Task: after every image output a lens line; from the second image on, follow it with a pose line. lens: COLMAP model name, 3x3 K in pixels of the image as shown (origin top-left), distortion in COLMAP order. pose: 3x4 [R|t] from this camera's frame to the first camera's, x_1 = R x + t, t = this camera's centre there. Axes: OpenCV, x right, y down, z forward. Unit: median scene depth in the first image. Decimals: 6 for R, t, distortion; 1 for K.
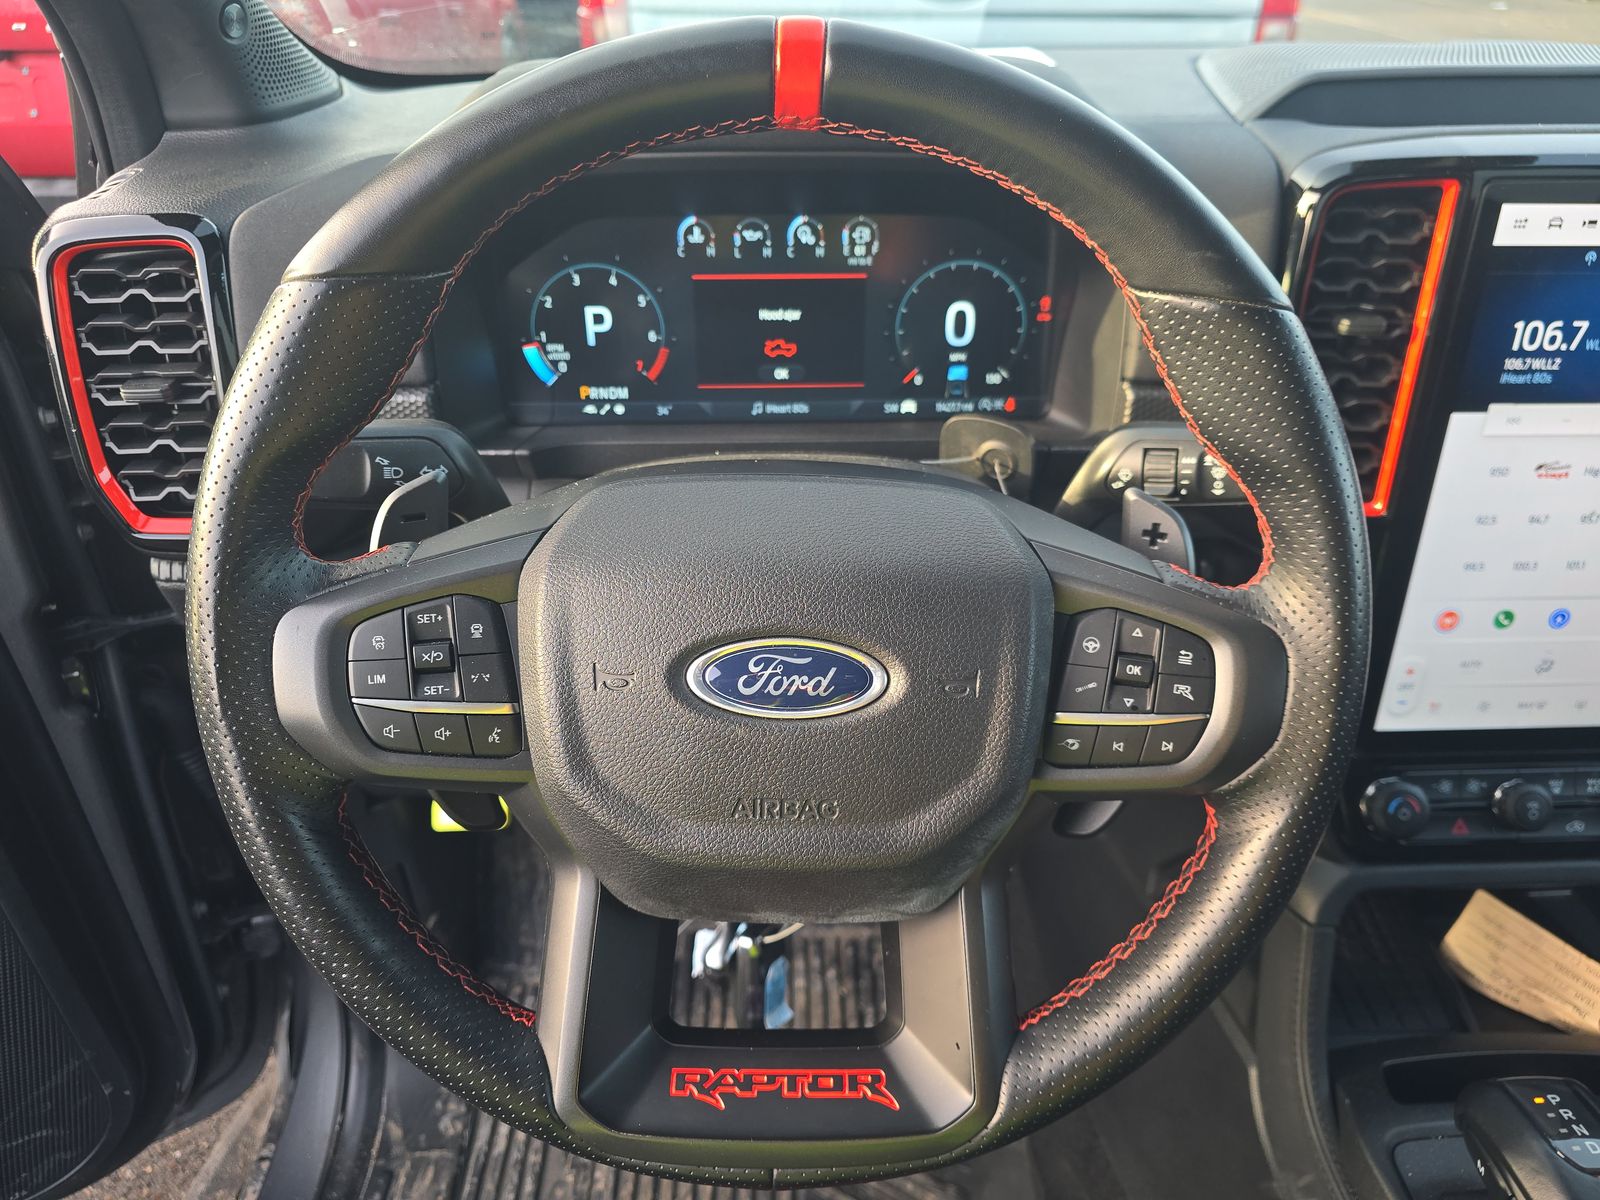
lens RADIAL K [[1103.4, 0, 800.0], [0, 1103.4, 600.0], [0, 0, 1]] dist [-0.005901, -0.005466]
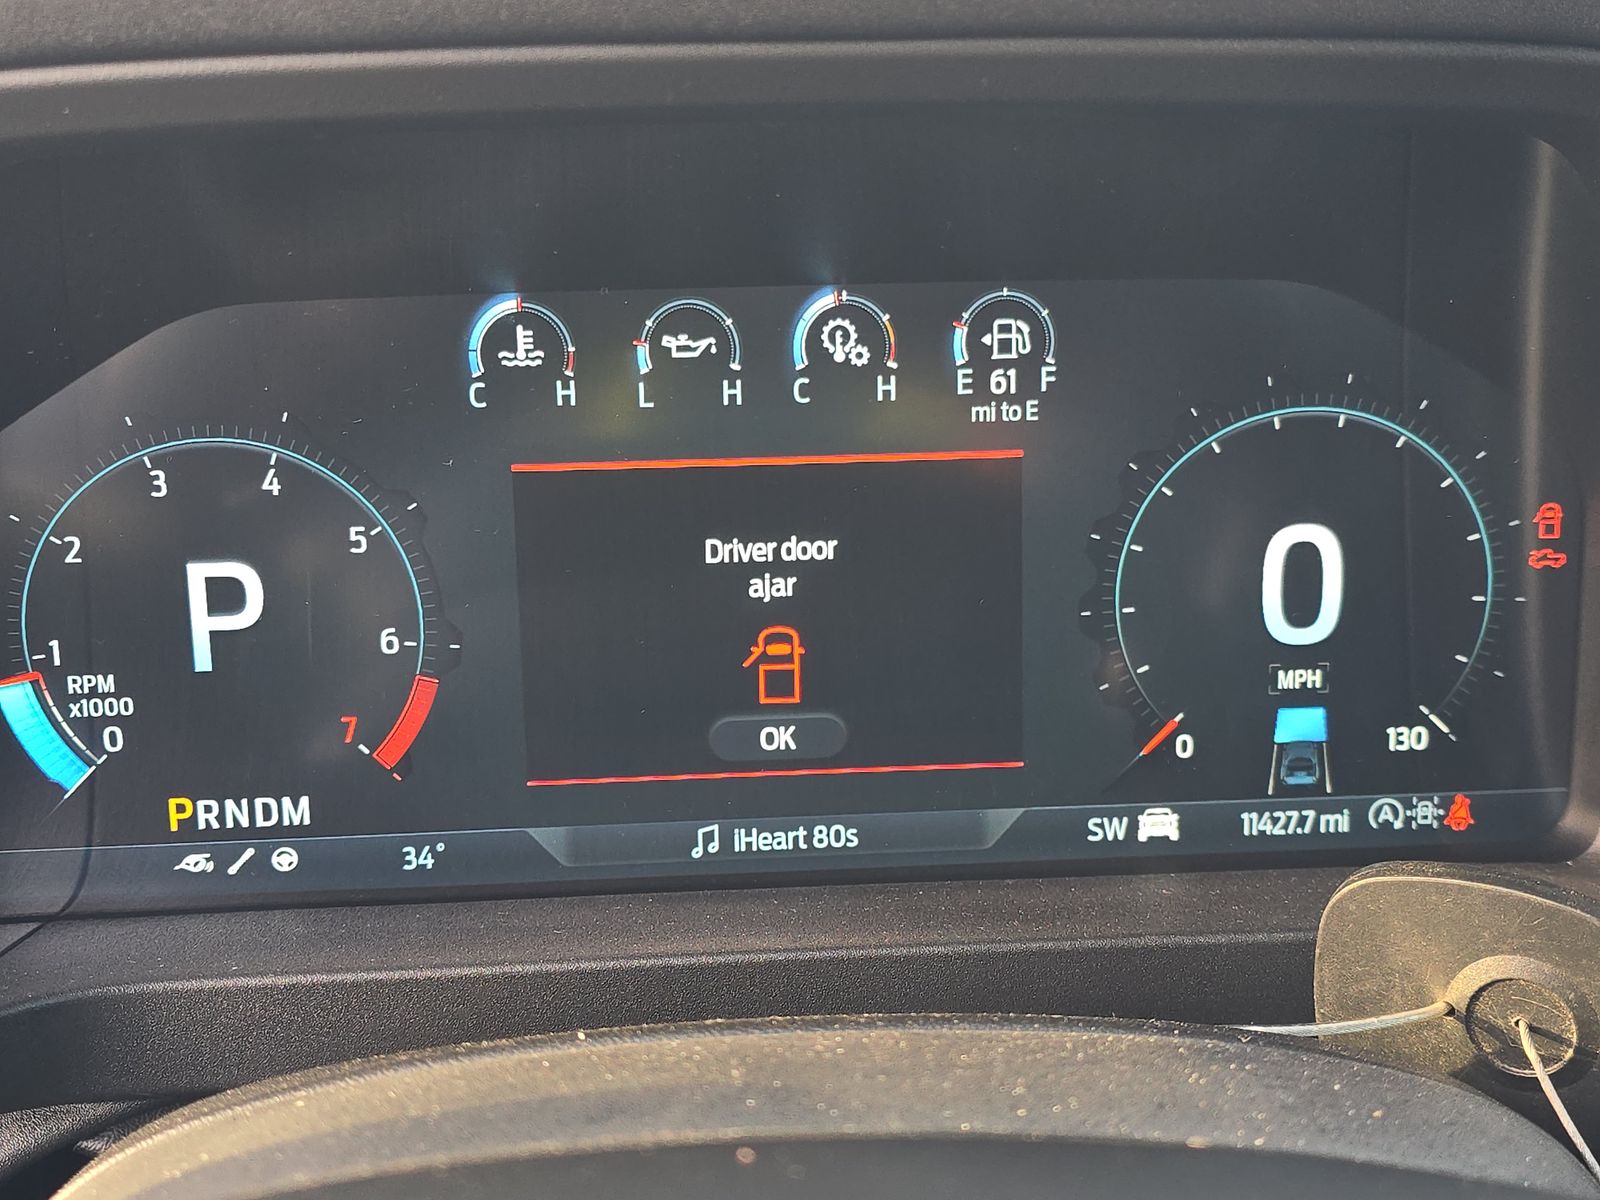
lens RADIAL K [[1085.1, 0, 800.0], [0, 1085.1, 600.0], [0, 0, 1]] dist [0.065947, -0.054546]
pose [[0.996623, -0.021897, 0.079134, -0.036276], [0.042578, 0.961900, -0.270067, -0.159327], [-0.070205, 0.272524, 0.959584, 0.682706]]
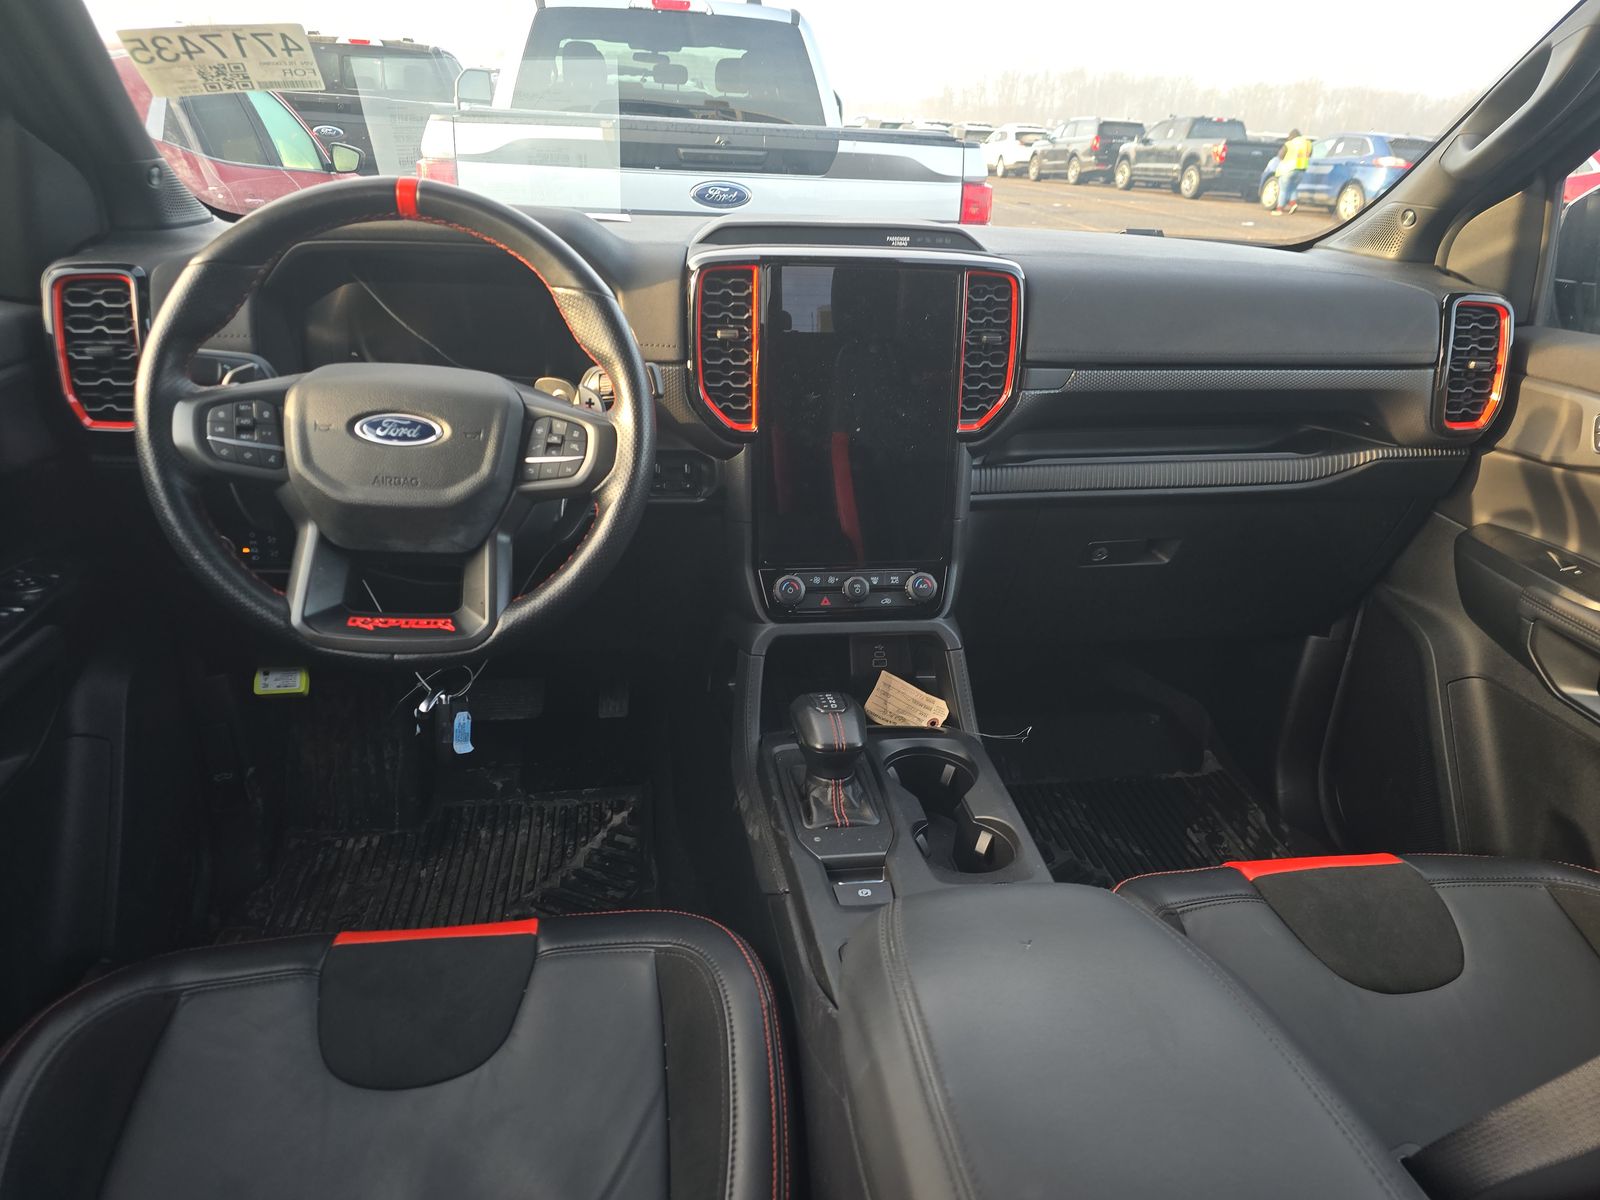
lens RADIAL K [[1085.1, 0, 800.0], [0, 1085.1, 600.0], [0, 0, 1]] dist [0.065947, -0.054546]
pose [[0.993239, -0.012384, 0.115429, 0.466415], [0.030330, 0.987442, -0.155041, 0.673610], [-0.112059, 0.157494, 0.981141, -1.135431]]
